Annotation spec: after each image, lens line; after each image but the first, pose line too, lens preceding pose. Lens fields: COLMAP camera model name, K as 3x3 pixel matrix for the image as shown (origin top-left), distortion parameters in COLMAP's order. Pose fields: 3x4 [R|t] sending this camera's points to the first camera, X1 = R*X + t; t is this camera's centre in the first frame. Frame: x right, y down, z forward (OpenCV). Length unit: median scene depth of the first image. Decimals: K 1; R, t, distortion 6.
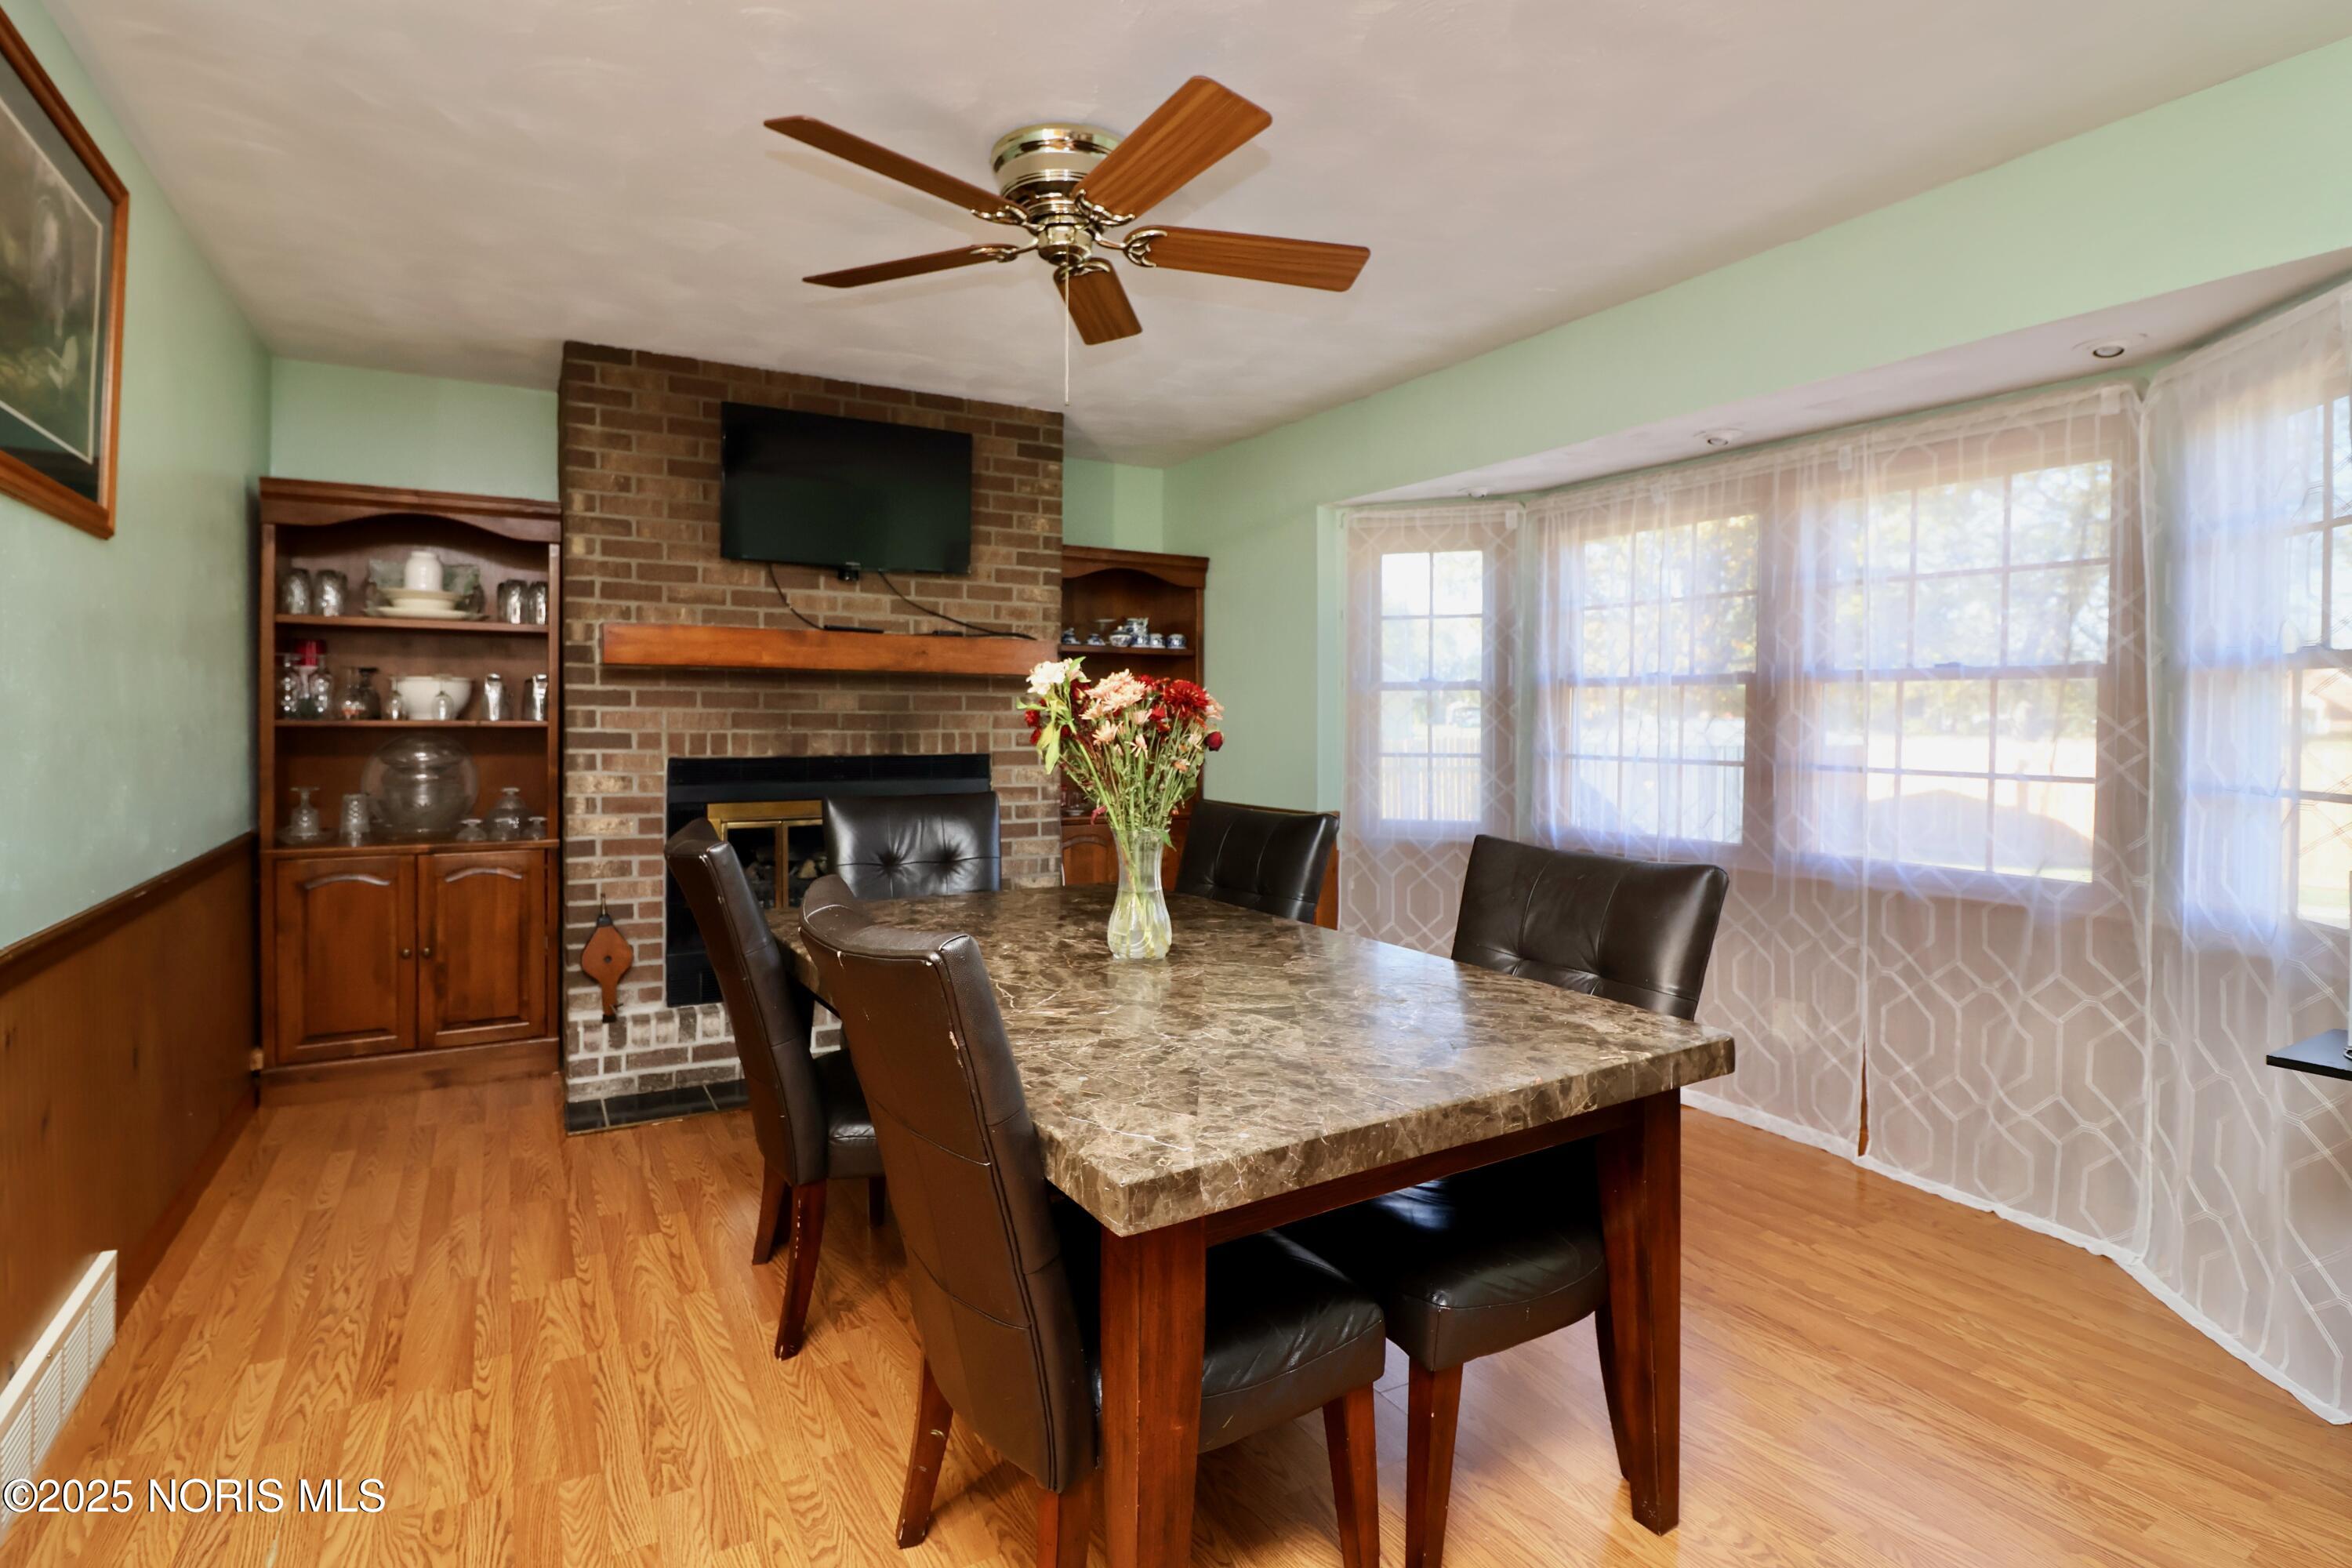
lens RADIAL K [[1306.7, 0, 1206.4], [0, 1306.7, 722.4], [0, 0, 1]] dist [0.000188, -0.022121]
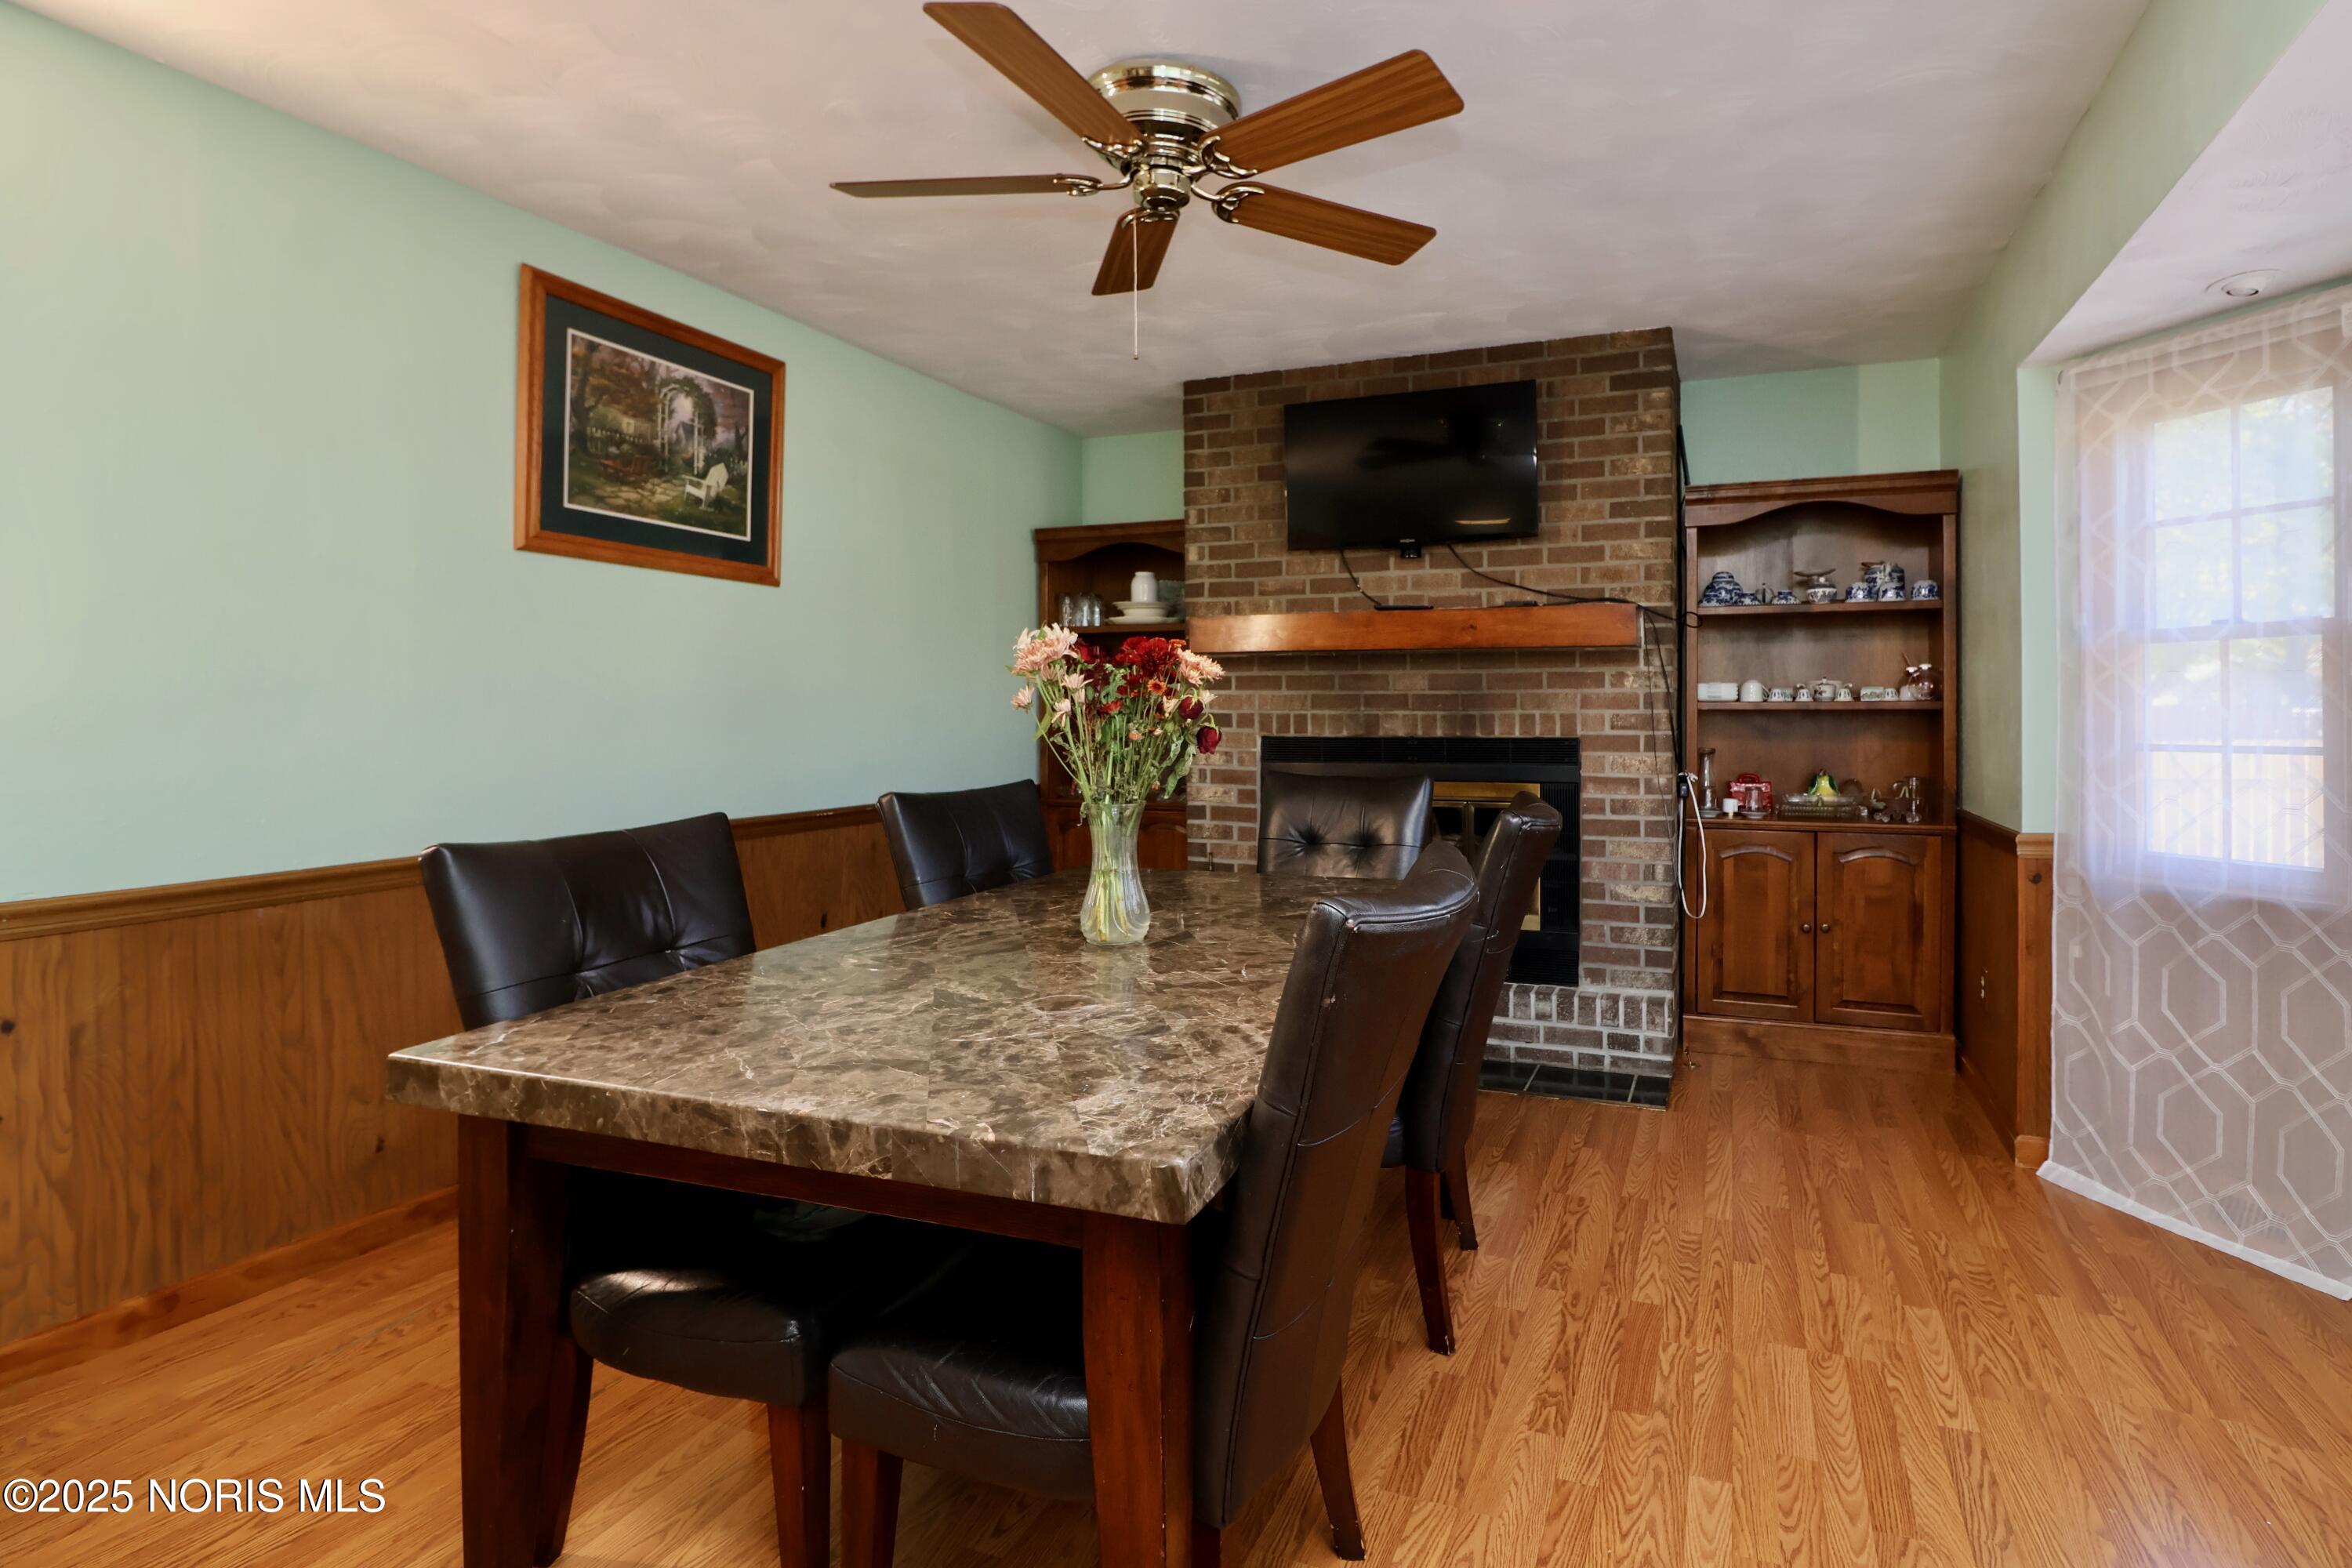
lens RADIAL K [[1306.7, 0, 1206.4], [0, 1306.7, 722.4], [0, 0, 1]] dist [0.000188, -0.022121]
pose [[0.545104, -0.000183, -0.838369, 0.470759], [-0.000407, 1.000000, -0.000483, 0.015413], [0.838369, 0.000605, 0.545104, 0.340485]]
